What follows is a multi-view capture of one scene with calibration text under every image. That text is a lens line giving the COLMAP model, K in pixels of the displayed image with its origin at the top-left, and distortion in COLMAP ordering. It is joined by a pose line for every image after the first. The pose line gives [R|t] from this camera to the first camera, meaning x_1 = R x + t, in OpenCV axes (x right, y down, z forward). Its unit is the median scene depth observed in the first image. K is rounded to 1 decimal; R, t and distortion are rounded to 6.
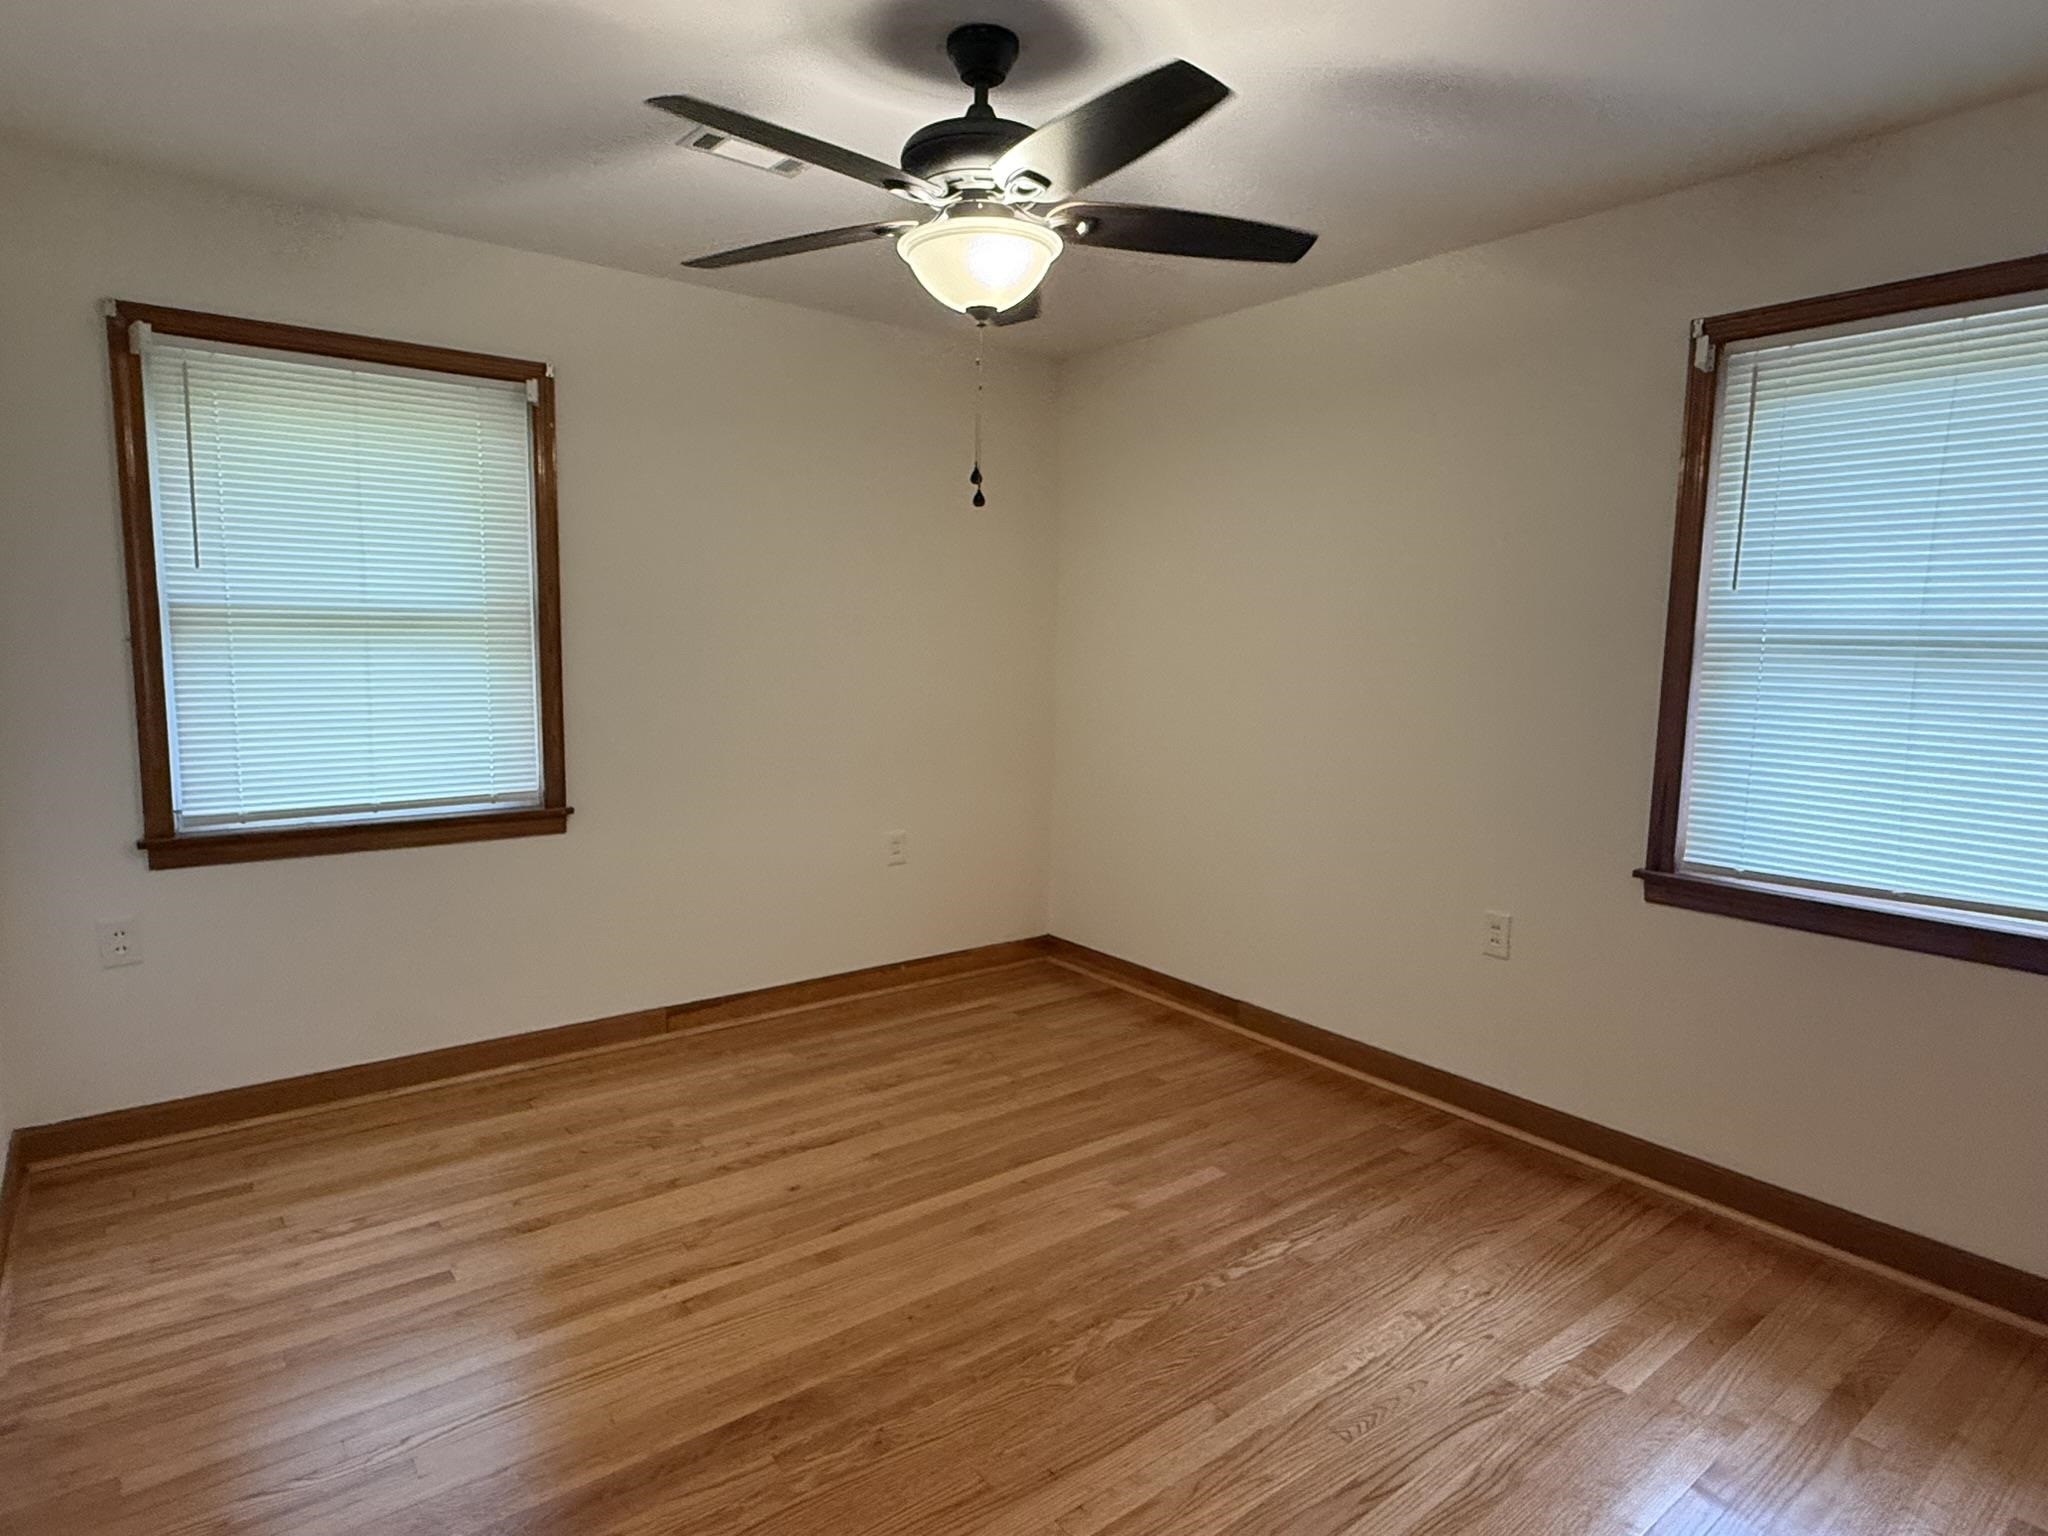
lens RADIAL K [[1122.0, 0, 1024.0], [0, 1122.0, 768.0], [0, 0, 1]] dist [0.003417, 0.001002]
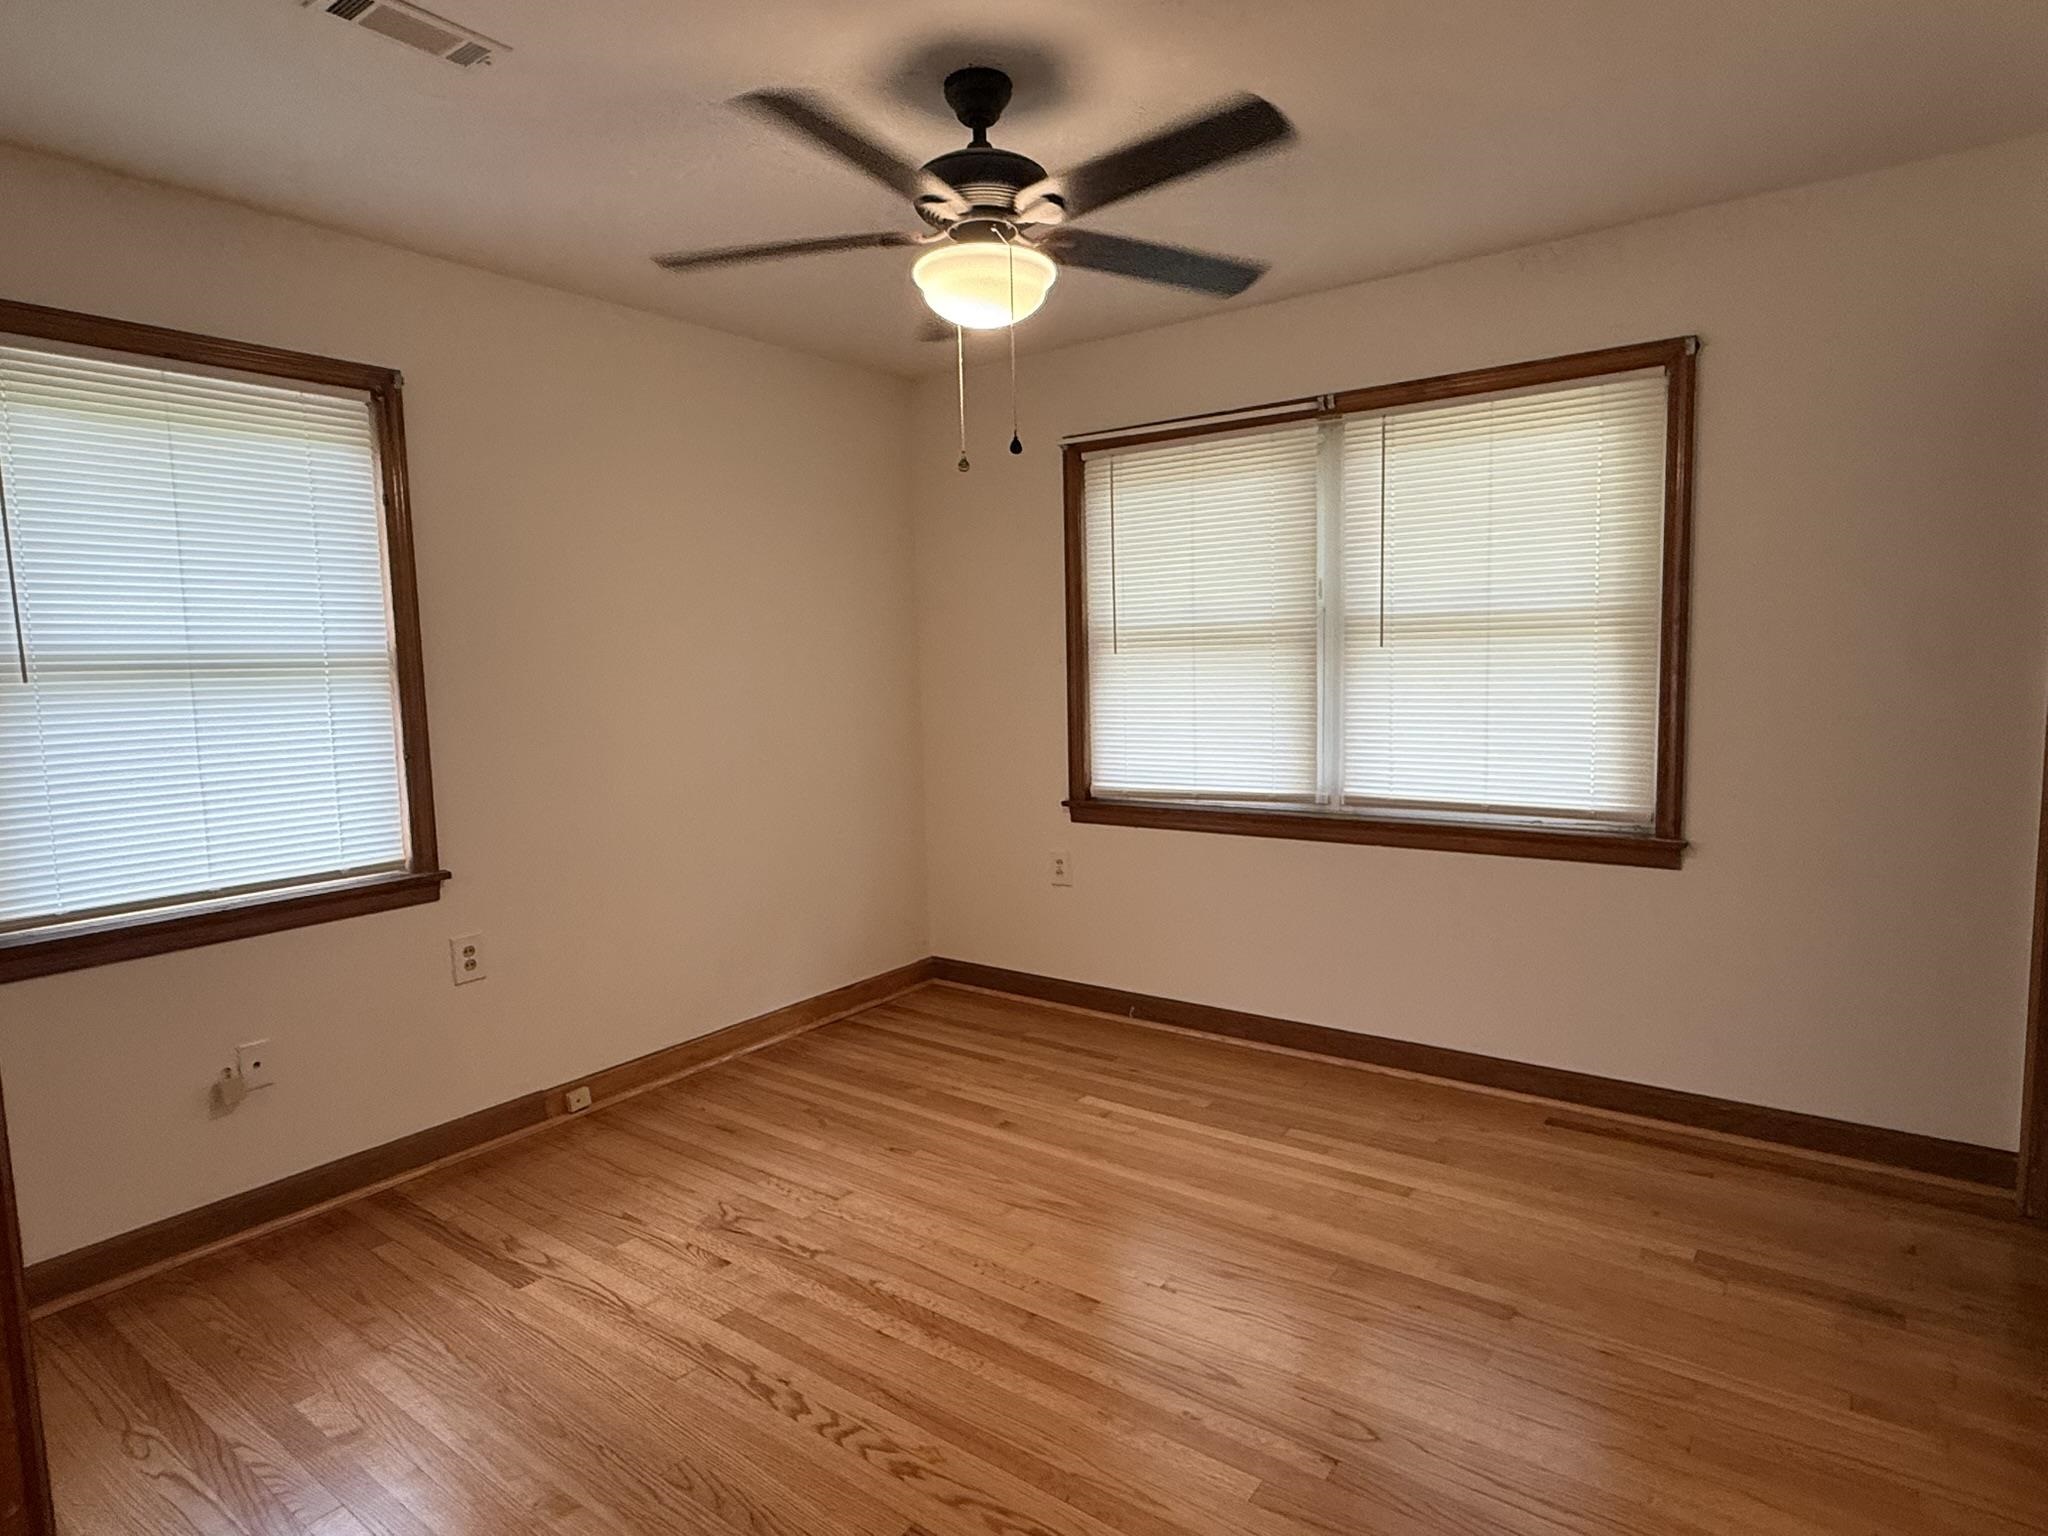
lens RADIAL K [[1122.0, 0, 1024.0], [0, 1122.0, 768.0], [0, 0, 1]] dist [0.003417, 0.001002]
pose [[0.944844, -0.070162, 0.319918, -0.259216], [0.081071, 0.996489, -0.020890, 0.009616], [-0.317329, 0.045673, 0.947215, 0.017743]]
